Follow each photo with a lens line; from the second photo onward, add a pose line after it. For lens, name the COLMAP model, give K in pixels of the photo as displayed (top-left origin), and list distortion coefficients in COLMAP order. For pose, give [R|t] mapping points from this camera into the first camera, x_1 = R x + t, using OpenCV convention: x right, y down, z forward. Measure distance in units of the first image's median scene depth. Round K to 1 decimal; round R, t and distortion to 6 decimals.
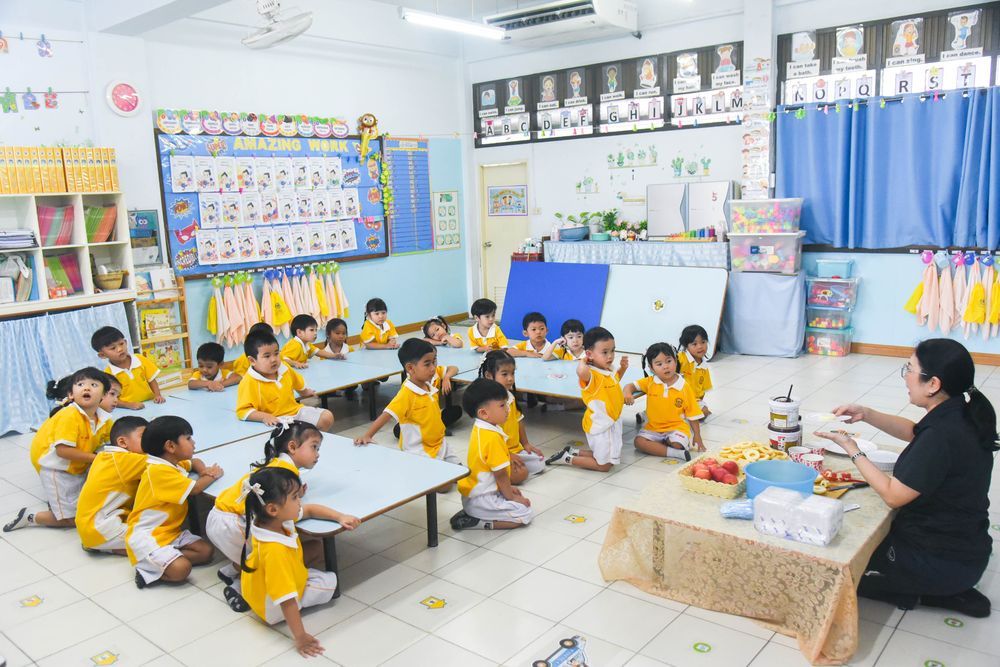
lens RADIAL K [[790.5, 0, 500.9], [0, 790.5, 329.8], [0, 0, 1]] dist [-0.008860, -0.004361]
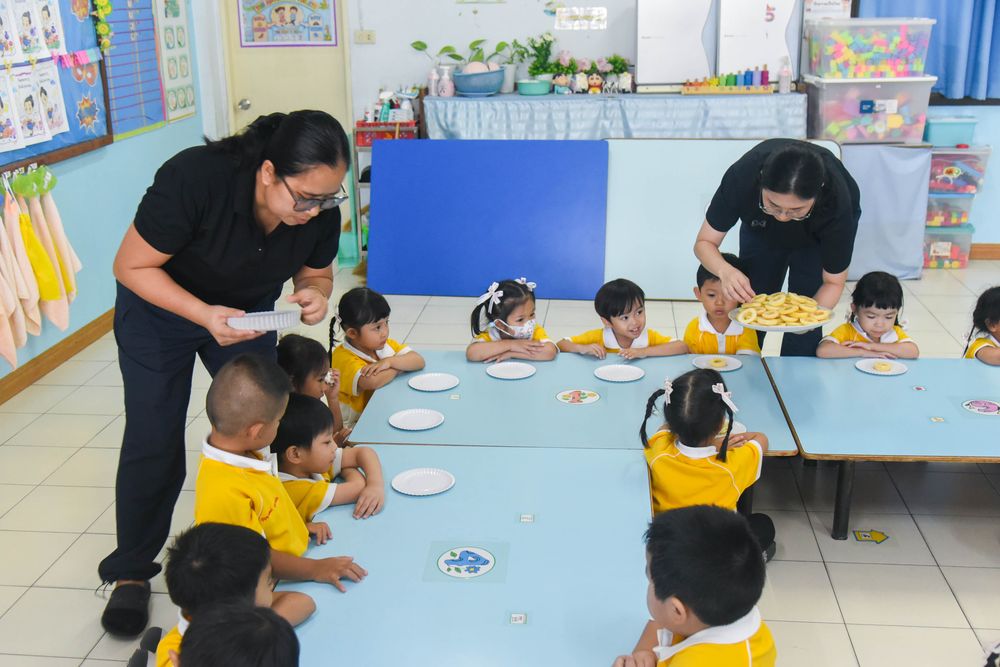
lens RADIAL K [[1074.9, 0, 498.9], [0, 1074.9, 334.8], [0, 0, 1]] dist [-0.006562, 0.000000]
pose [[0.834261, -0.146477, 0.531558, -0.346280], [0.078003, 0.985725, 0.149205, -0.069137], [-0.545825, -0.083012, 0.833777, 0.429305]]
